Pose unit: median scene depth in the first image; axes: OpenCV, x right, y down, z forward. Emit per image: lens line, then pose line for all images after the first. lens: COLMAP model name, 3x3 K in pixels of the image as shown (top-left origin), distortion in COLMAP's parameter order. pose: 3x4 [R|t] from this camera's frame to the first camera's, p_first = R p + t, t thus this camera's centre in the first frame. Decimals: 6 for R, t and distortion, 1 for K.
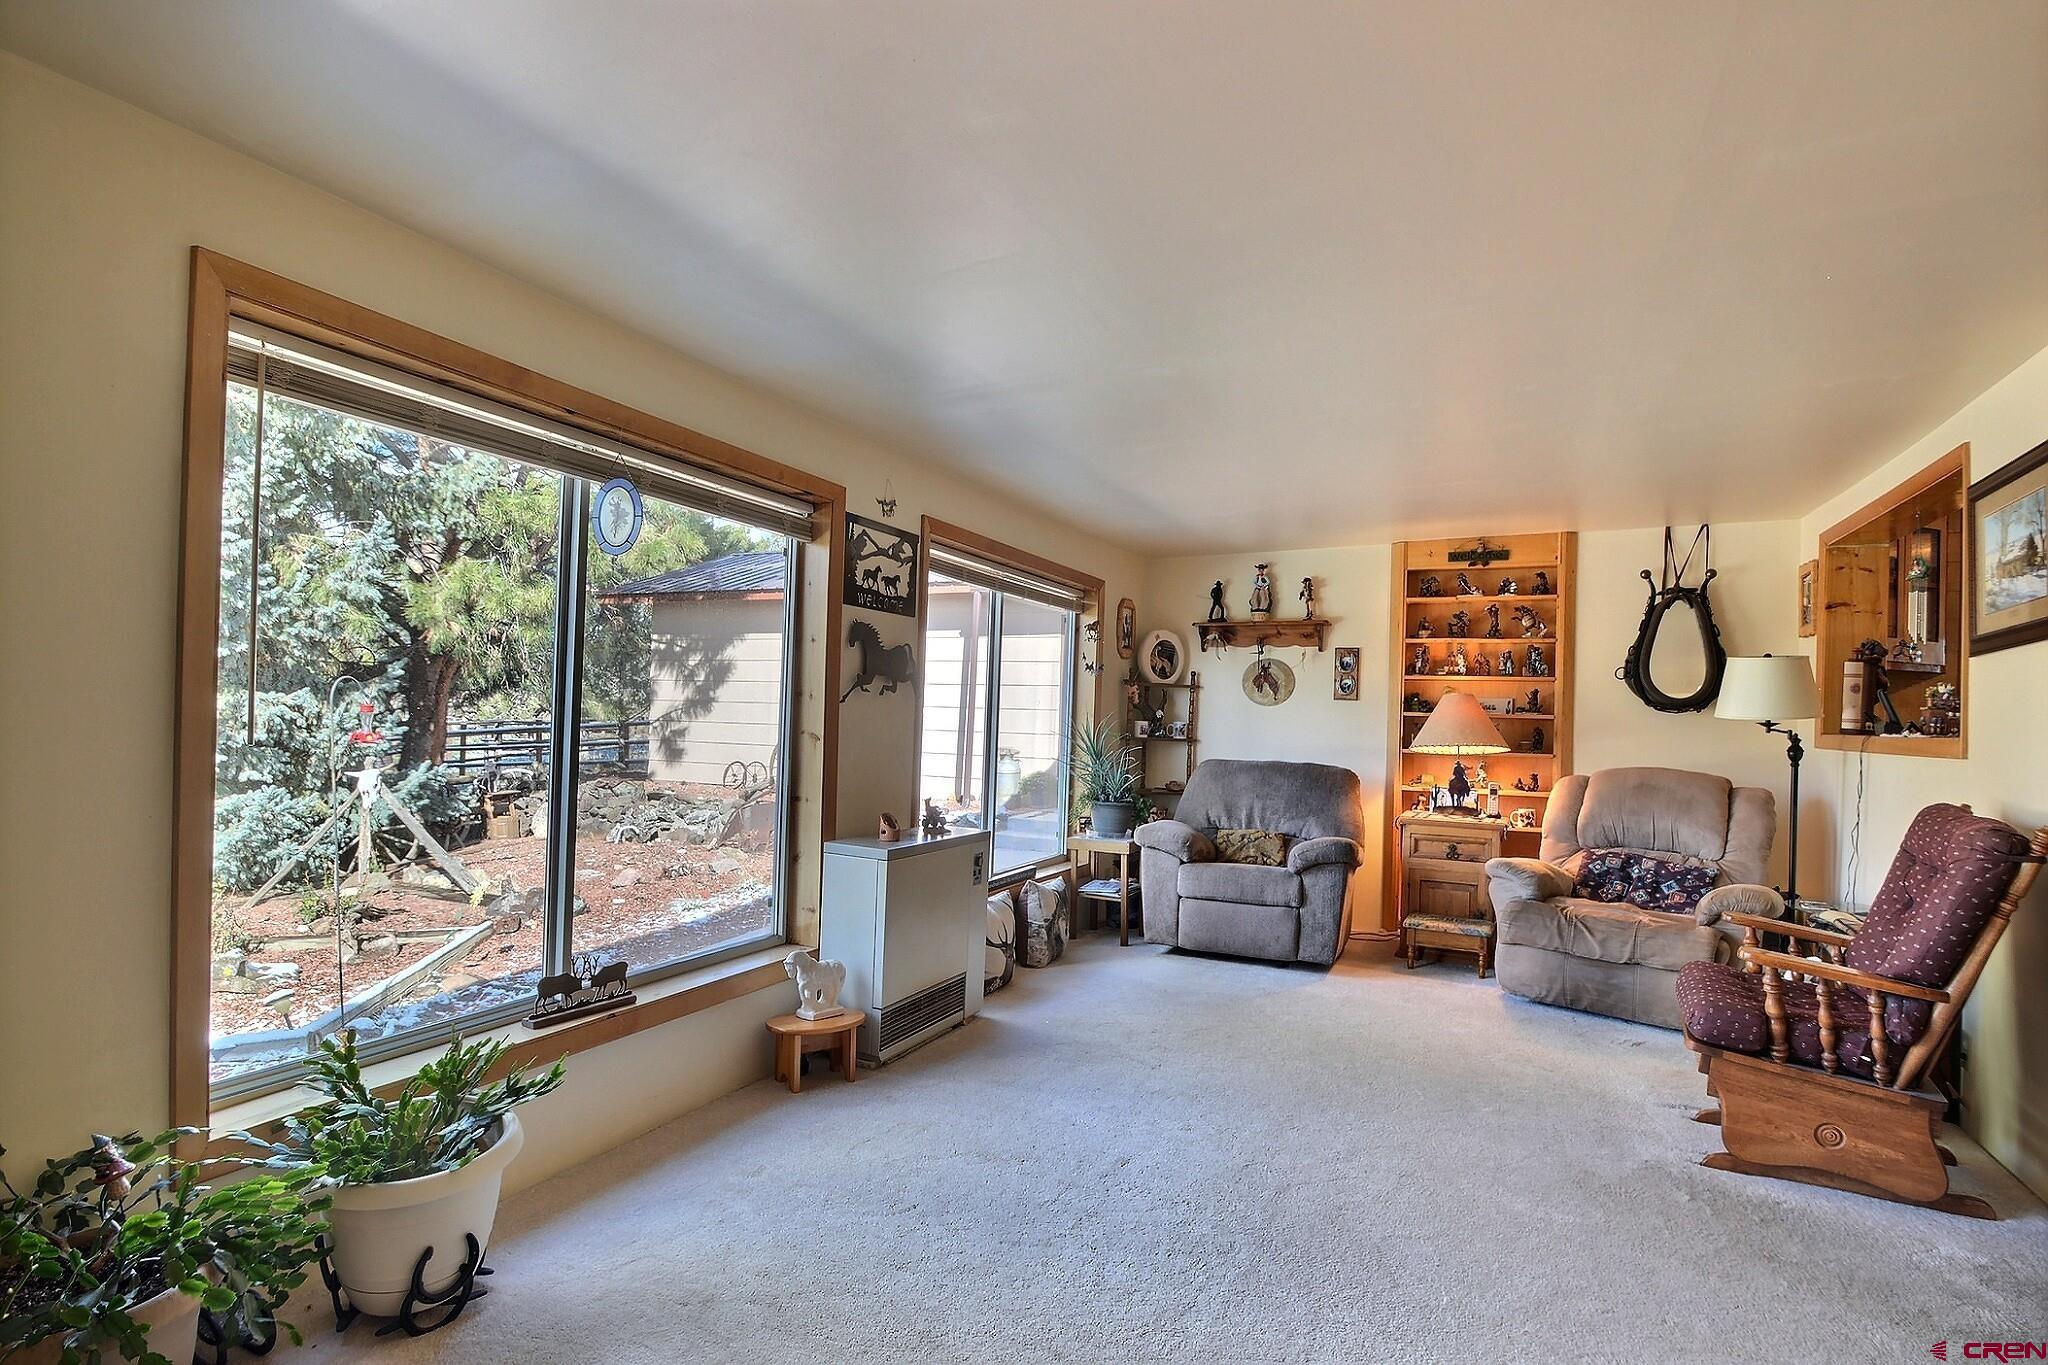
lens RADIAL K [[1052.4, 0, 1024.0], [0, 1052.4, 682.5], [0, 0, 1]] dist [0.002160, -0.000059]
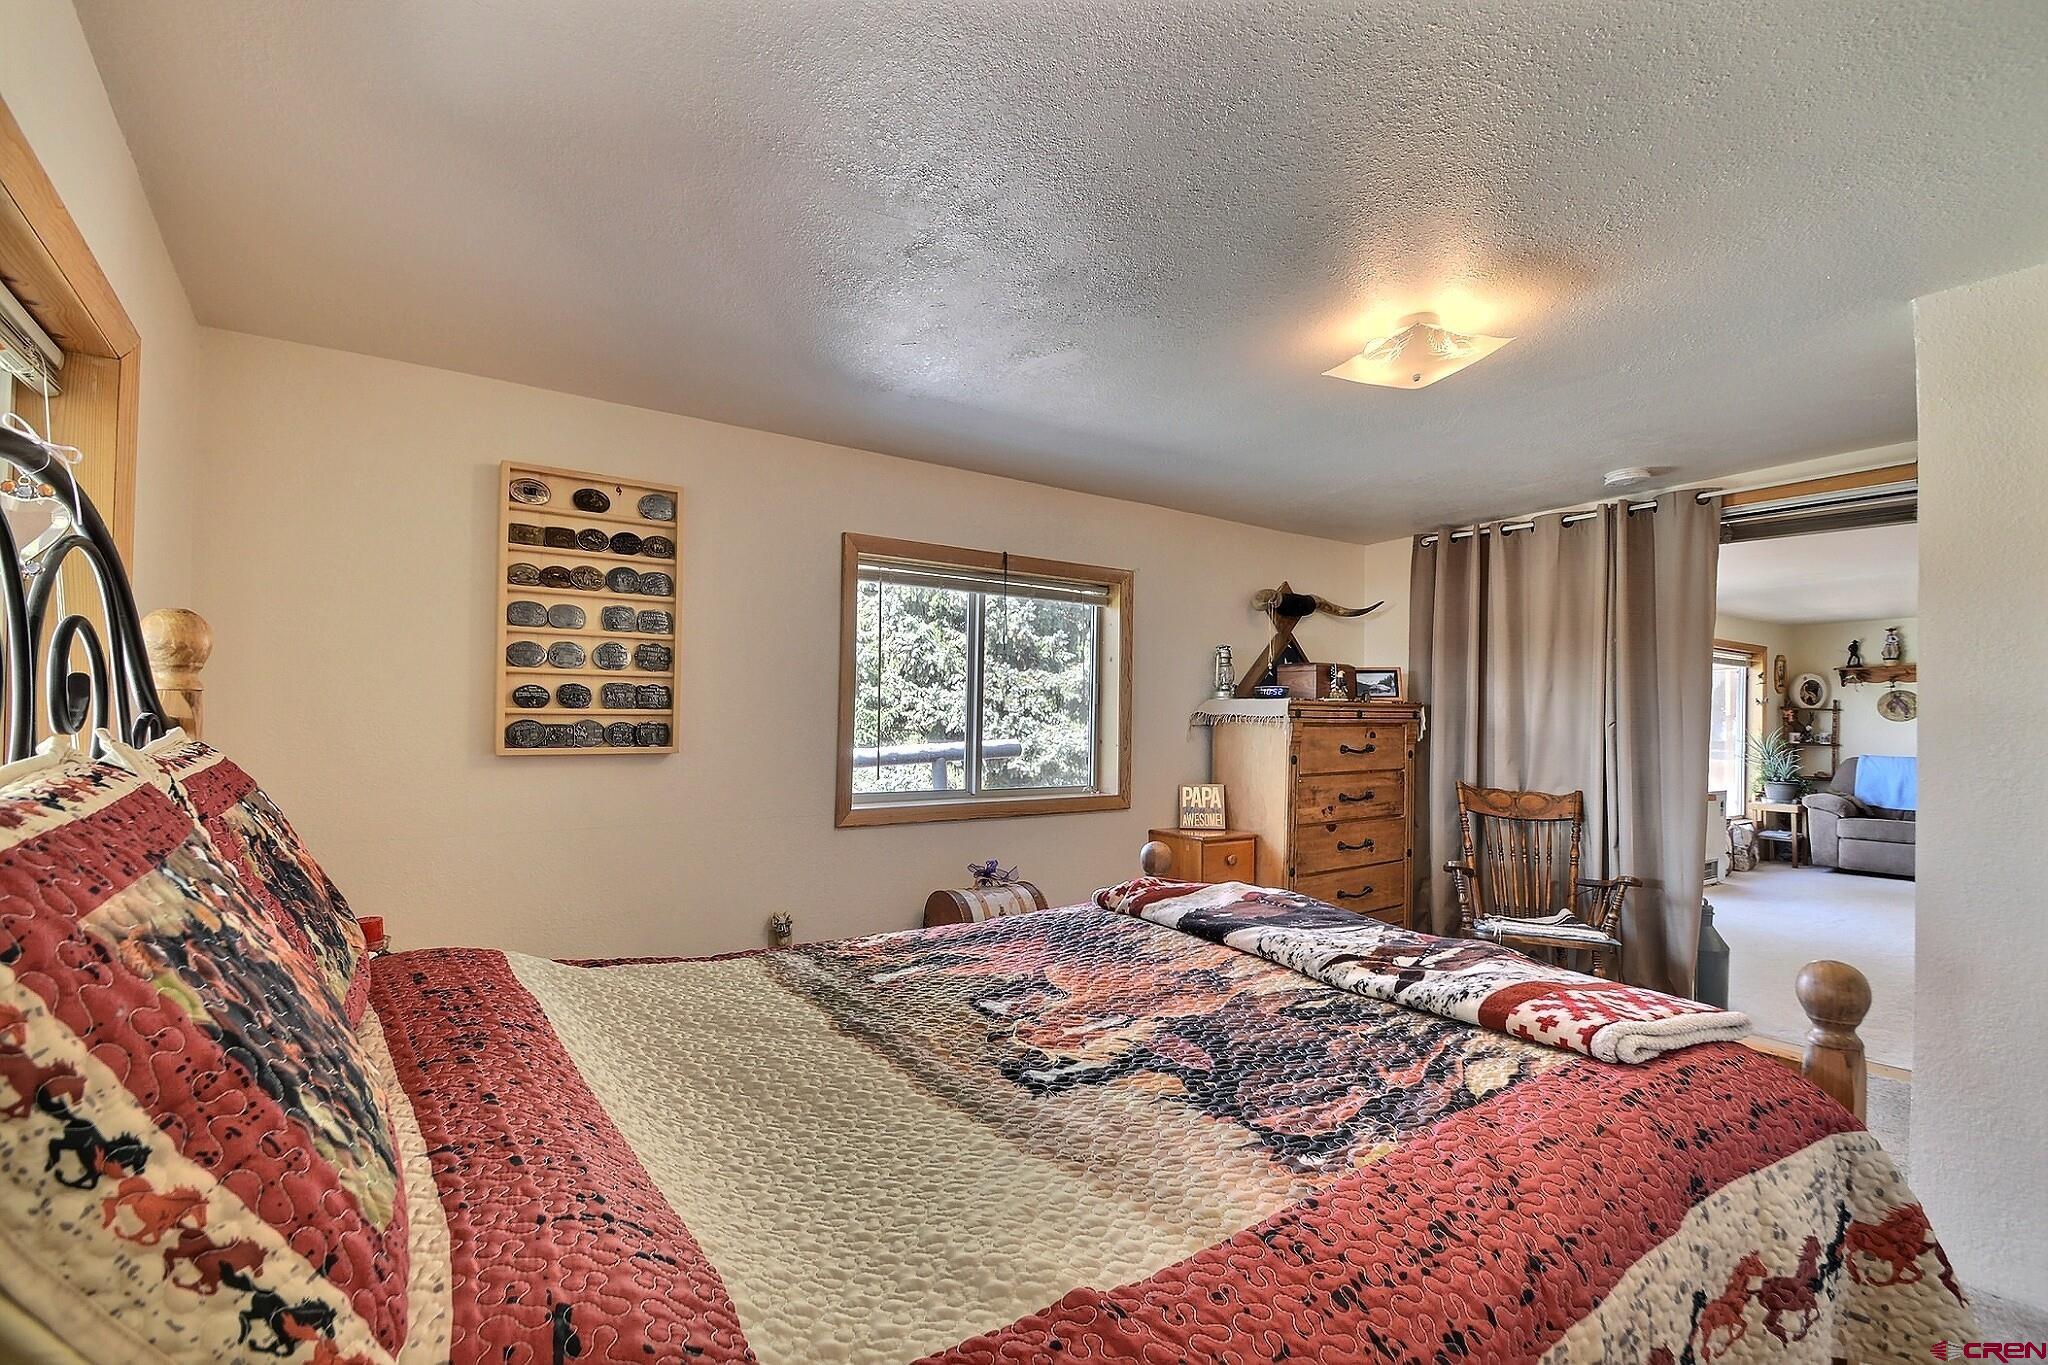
lens RADIAL K [[923.1, 0, 1023.5], [0, 923.1, 707.1], [0, 0, 1]] dist [-0.000078, -0.011731]
pose [[0.872689, -0.024740, -0.487650, -0.260547], [0.029511, 0.999562, 0.002102, -0.044763], [0.487384, -0.016226, 0.873037, -0.874718]]
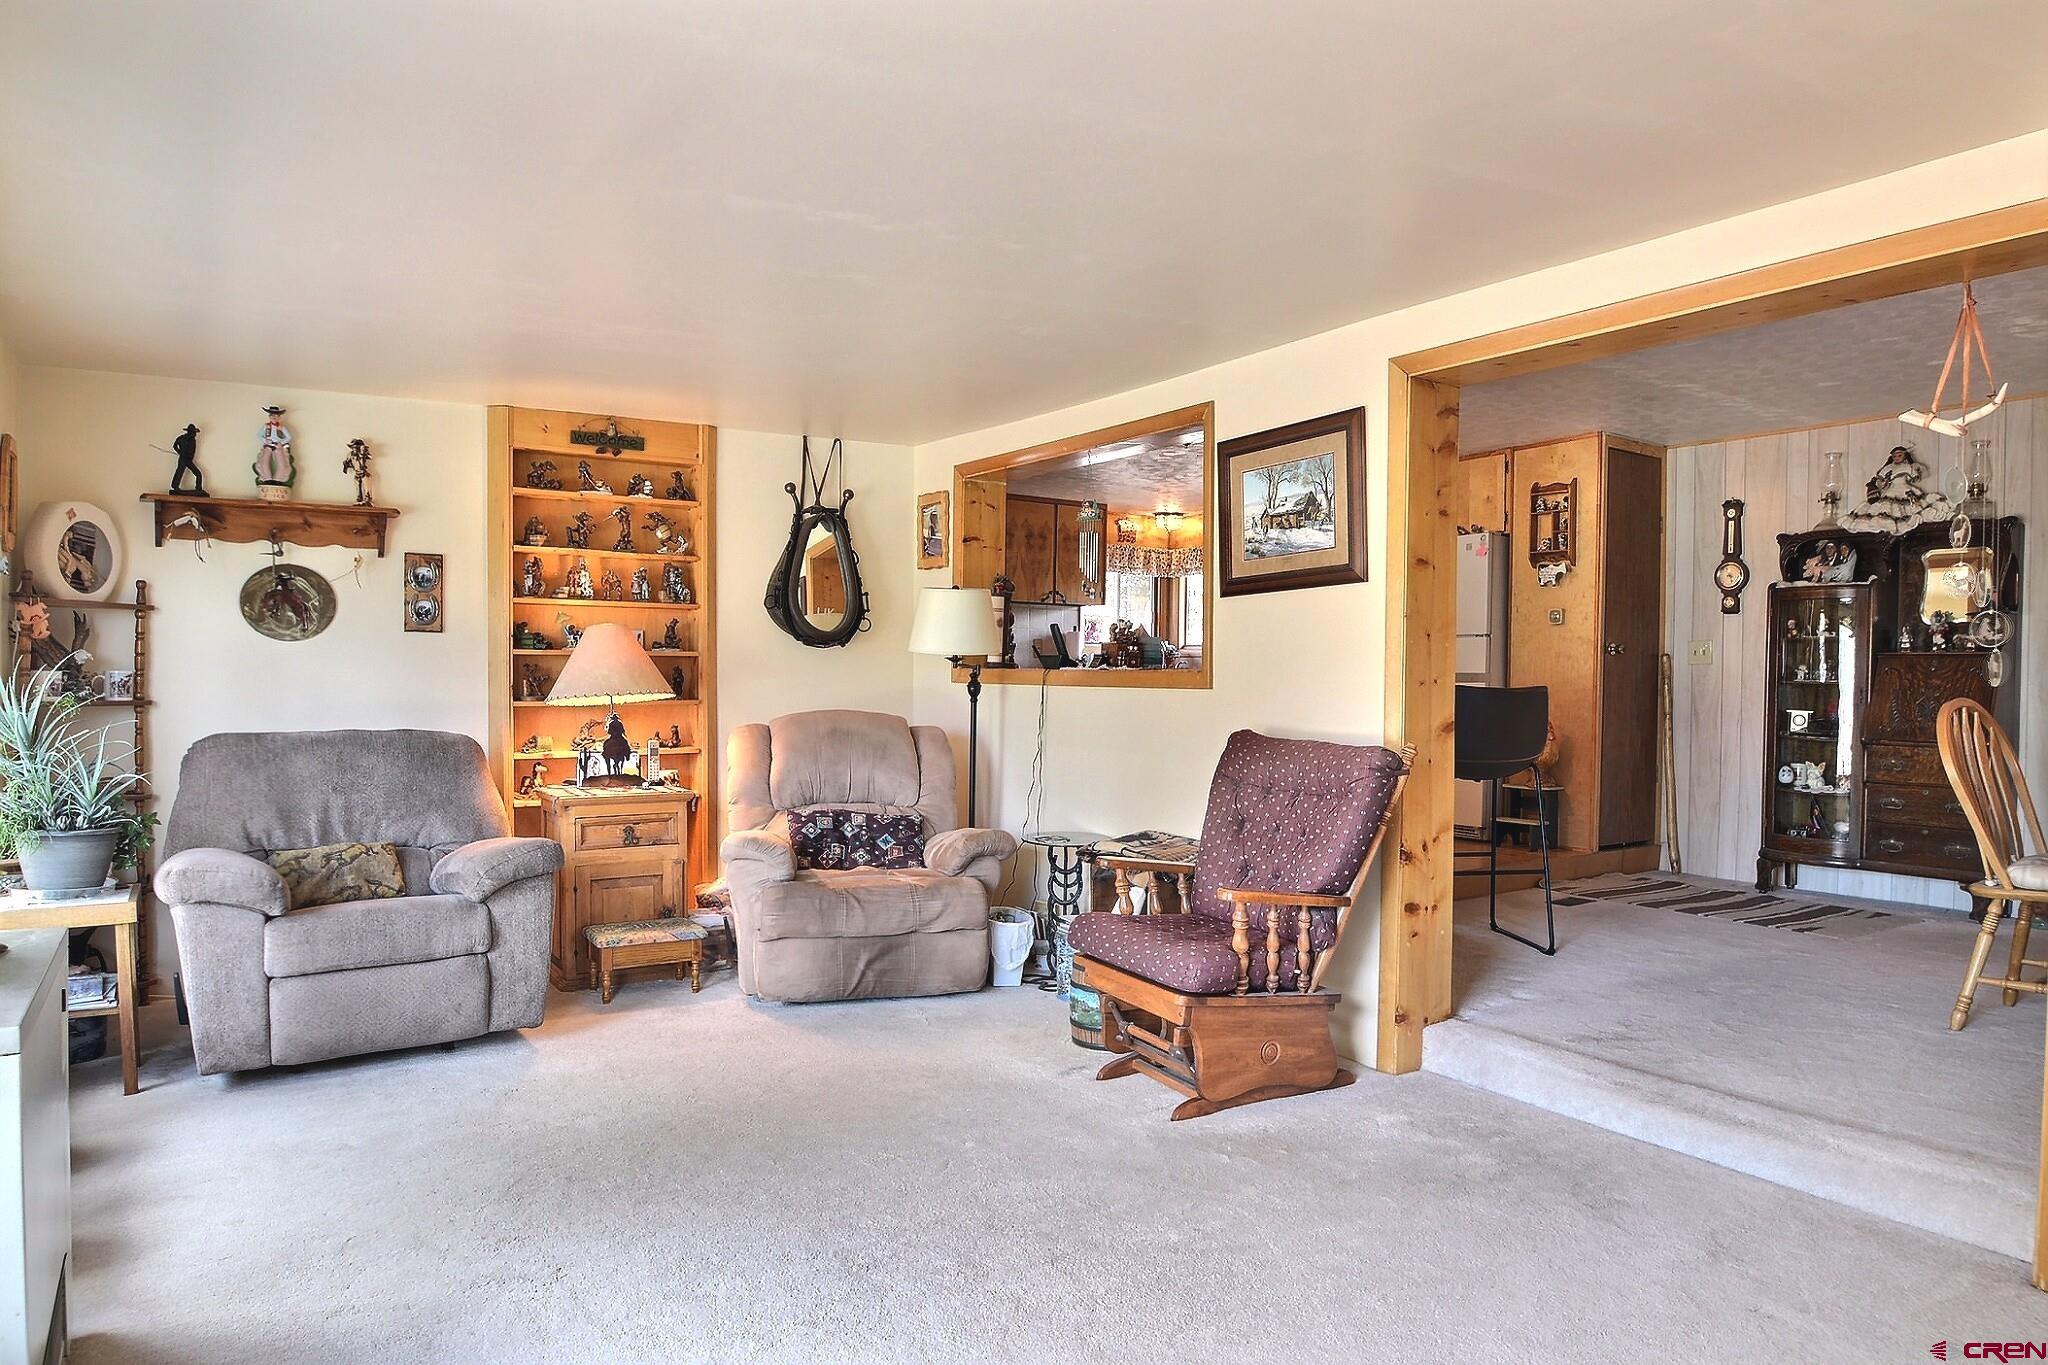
lens RADIAL K [[1287.7, 0, 1024.0], [0, 1287.7, 682.5], [0, 0, 1]] dist [-0.005037, -0.002710]
pose [[0.508434, -0.032131, 0.860502, -0.227722], [-0.018222, 0.998678, 0.048057, 0.002740], [-0.860908, -0.040114, 0.507176, 0.291266]]
